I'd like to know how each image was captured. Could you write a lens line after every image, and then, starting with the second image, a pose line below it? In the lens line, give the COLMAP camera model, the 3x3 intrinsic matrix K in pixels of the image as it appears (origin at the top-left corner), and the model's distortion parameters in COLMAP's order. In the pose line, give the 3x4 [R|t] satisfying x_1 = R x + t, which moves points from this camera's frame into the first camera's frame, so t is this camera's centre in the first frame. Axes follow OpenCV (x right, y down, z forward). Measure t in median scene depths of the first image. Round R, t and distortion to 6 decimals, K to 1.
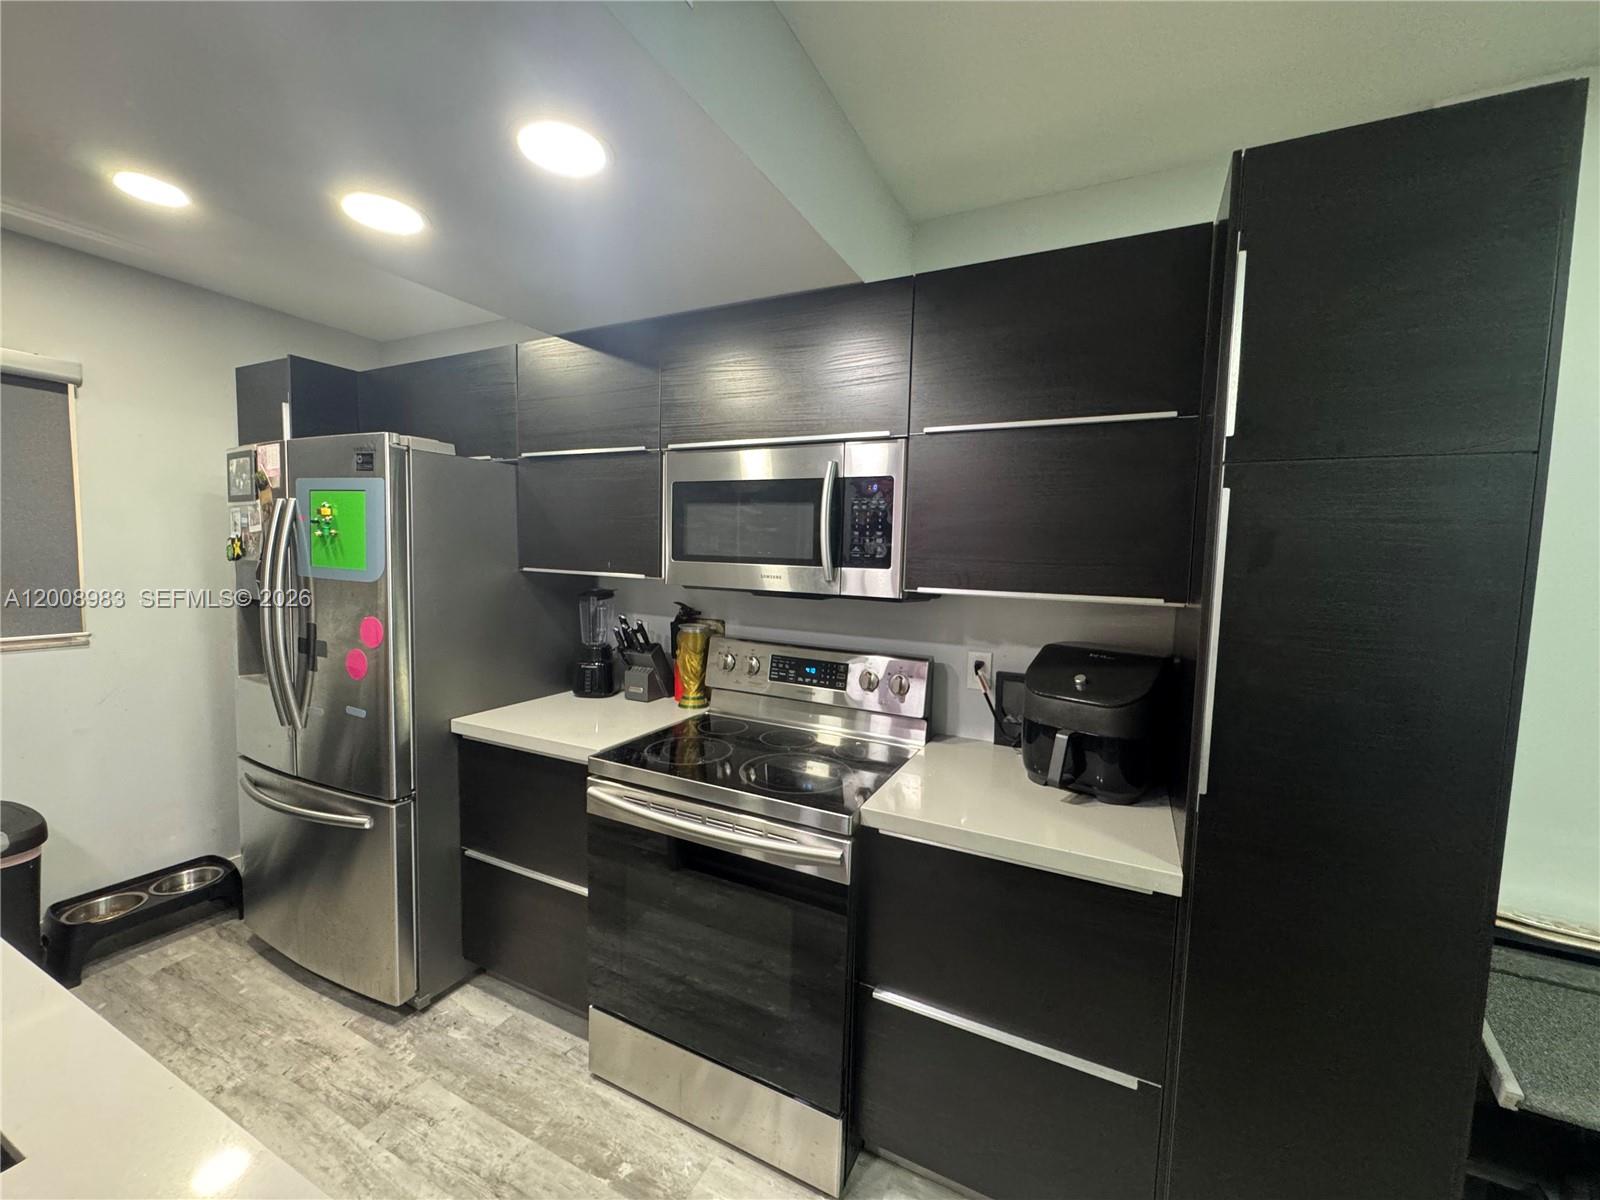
lens RADIAL K [[643.8, 0, 792.1], [0, 643.8, 599.7], [0, 0, 1]] dist [-0.001815, -0.000408]
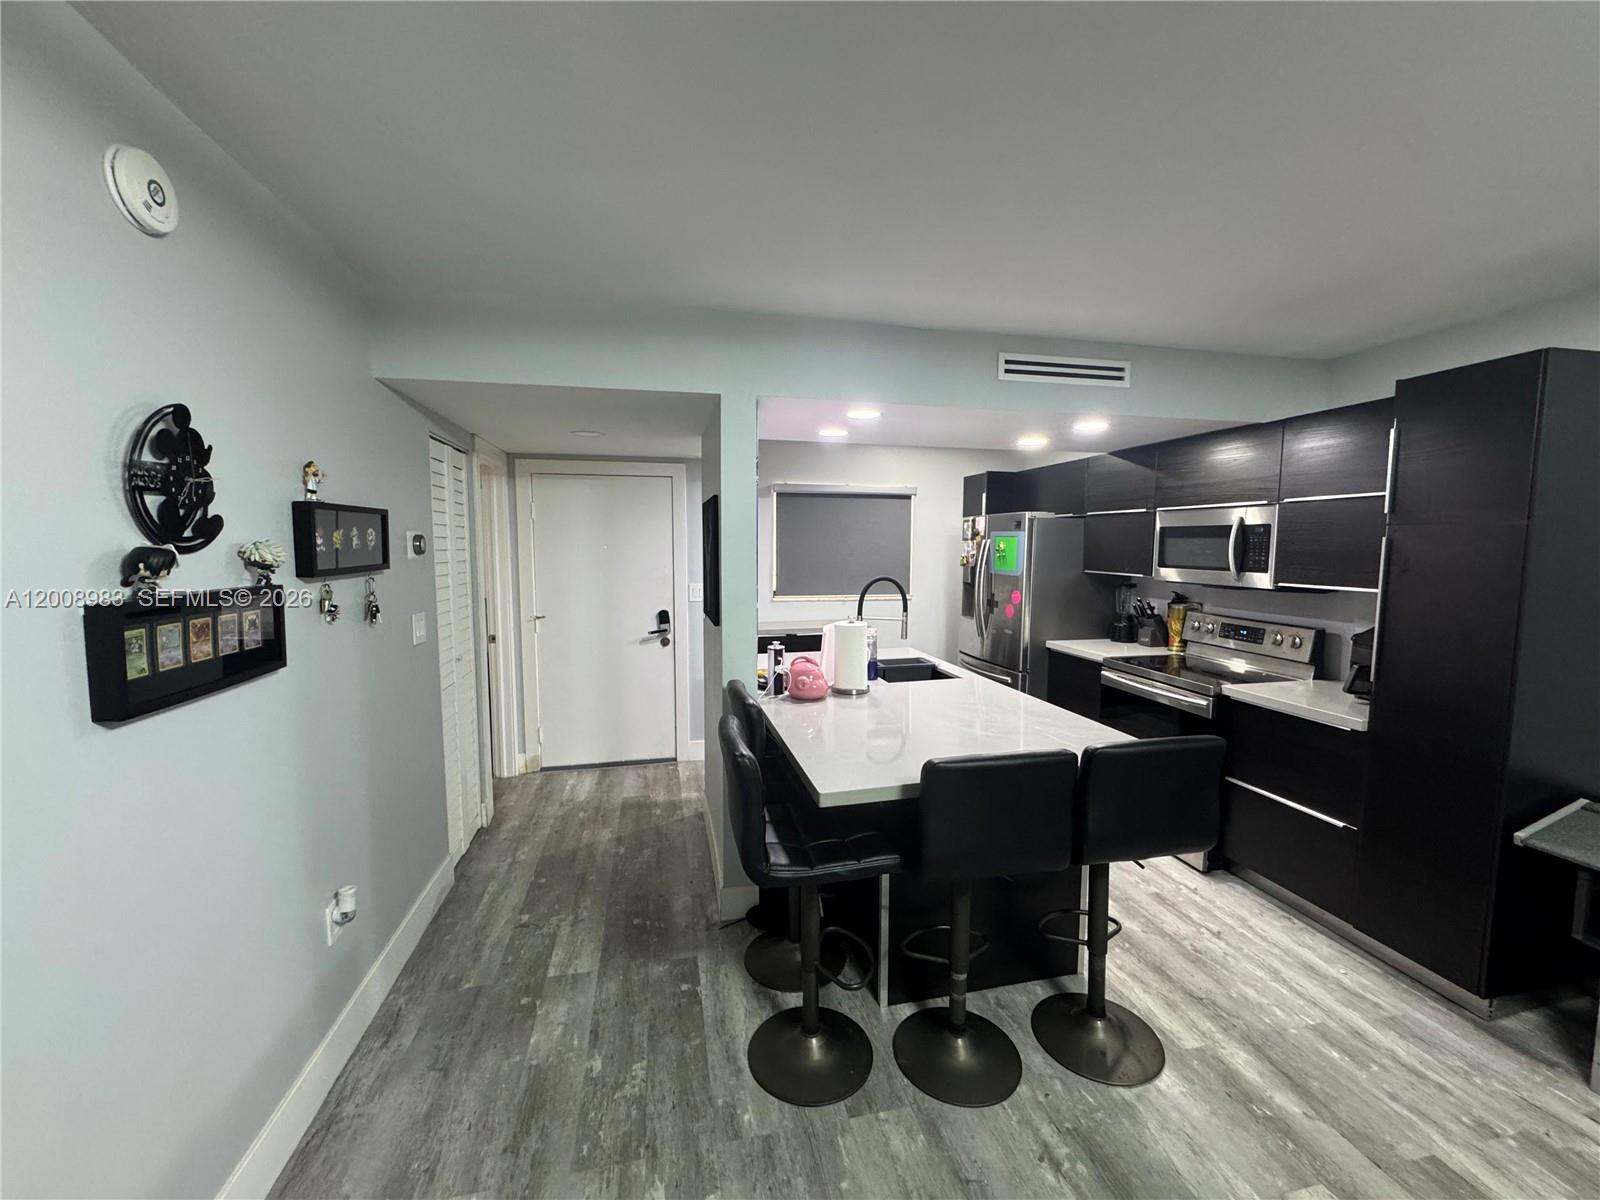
lens RADIAL K [[643.8, 0, 800.3], [0, 643.8, 600.1], [0, 0, 1]] dist [-0.001815, -0.000408]
pose [[0.637363, 0.045717, -0.769207, 0.597011], [-0.049828, 0.998594, 0.018063, 0.053042], [0.768951, 0.026815, 0.638745, -1.013212]]
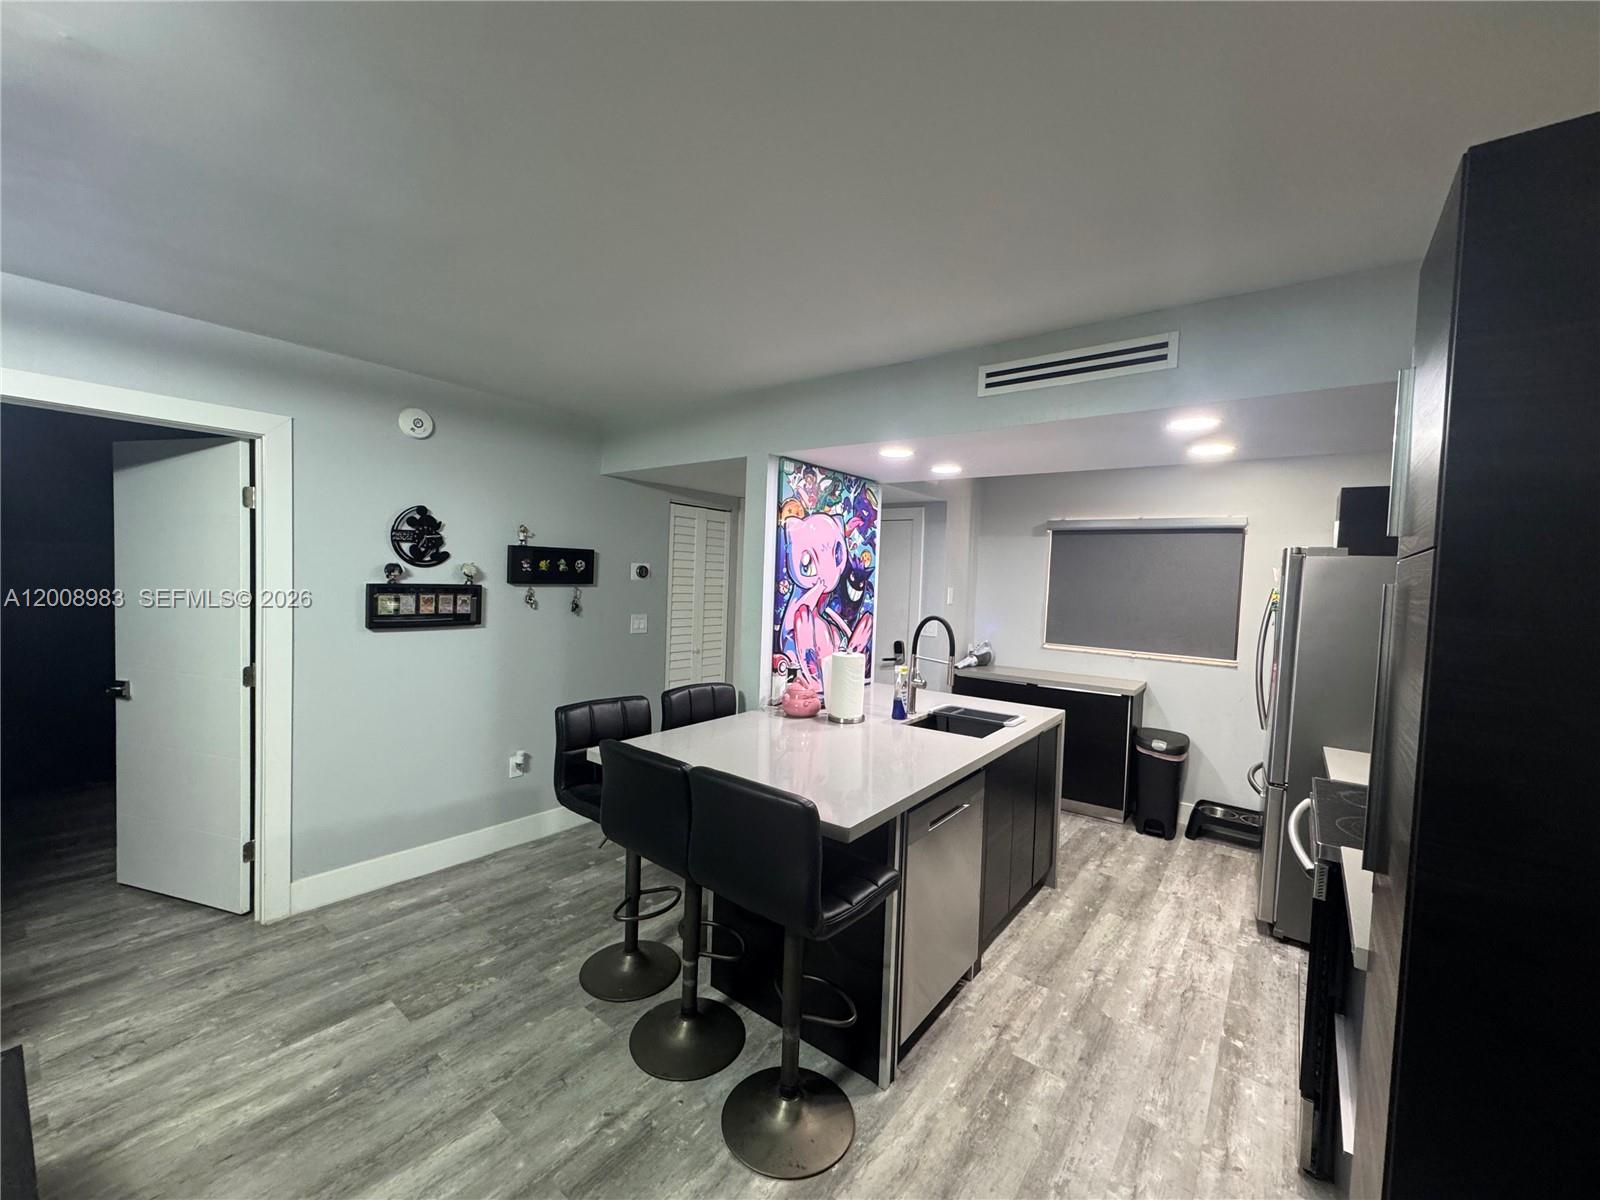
lens RADIAL K [[643.8, 0, 799.4], [0, 643.8, 600.9], [0, 0, 1]] dist [-0.001815, -0.000408]
pose [[-0.198018, 0.007505, -0.980170, 1.047583], [-0.121026, 0.992132, 0.032047, -0.031873], [0.972698, 0.124972, -0.195551, 0.141784]]
